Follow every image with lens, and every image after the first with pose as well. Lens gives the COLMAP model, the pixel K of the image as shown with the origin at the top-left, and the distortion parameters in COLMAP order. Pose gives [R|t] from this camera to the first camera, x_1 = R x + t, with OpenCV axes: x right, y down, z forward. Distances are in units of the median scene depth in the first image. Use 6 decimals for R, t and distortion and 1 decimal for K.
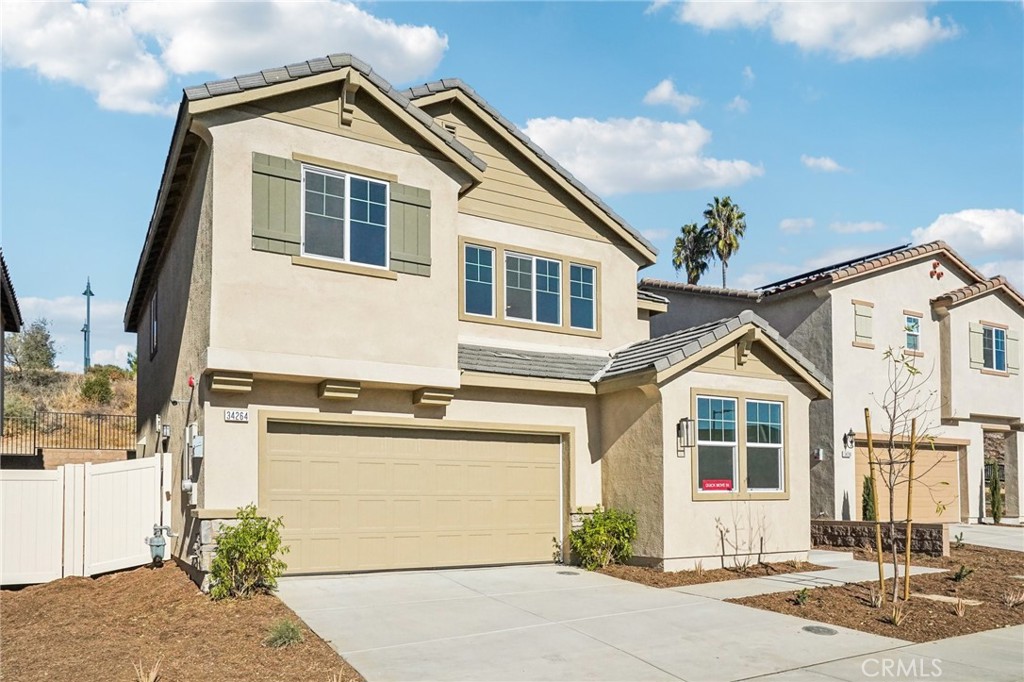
lens RADIAL K [[730.9, 0, 512.0], [0, 730.9, 341.0], [0, 0, 1]] dist [0.002873, 0.000233]
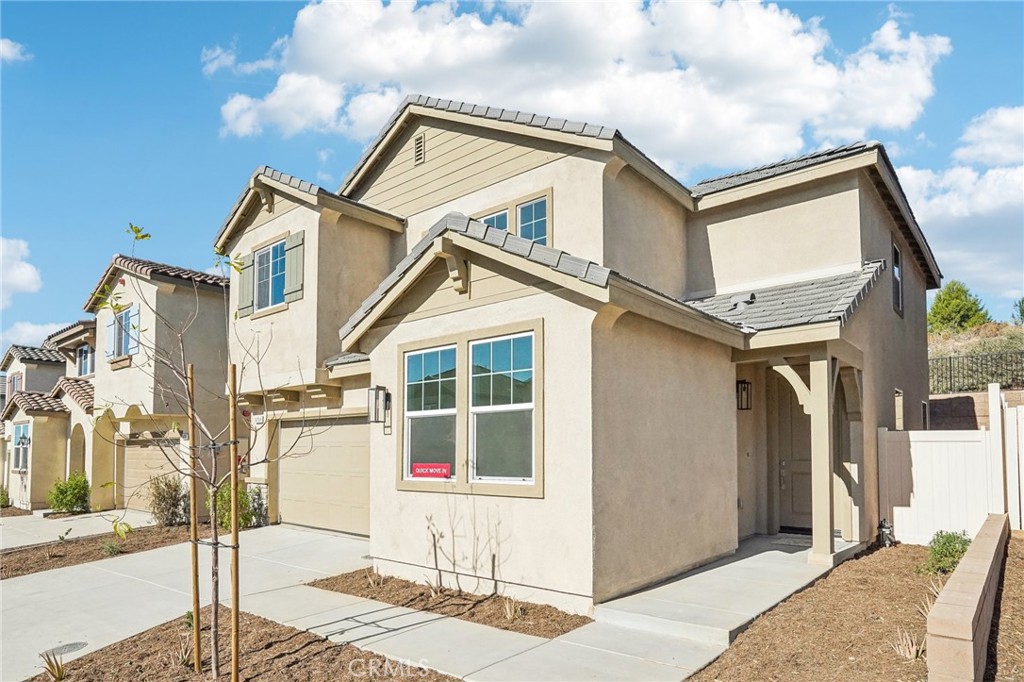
lens RADIAL K [[600.7, 0, 511.3], [0, 600.7, 352.2], [0, 0, 1]] dist [-0.002915, -0.000003]
pose [[0.340240, -0.152571, -0.927879, 0.854264], [0.193287, 0.977026, -0.089777, 0.147970], [0.920259, -0.148802, 0.361913, 0.854756]]
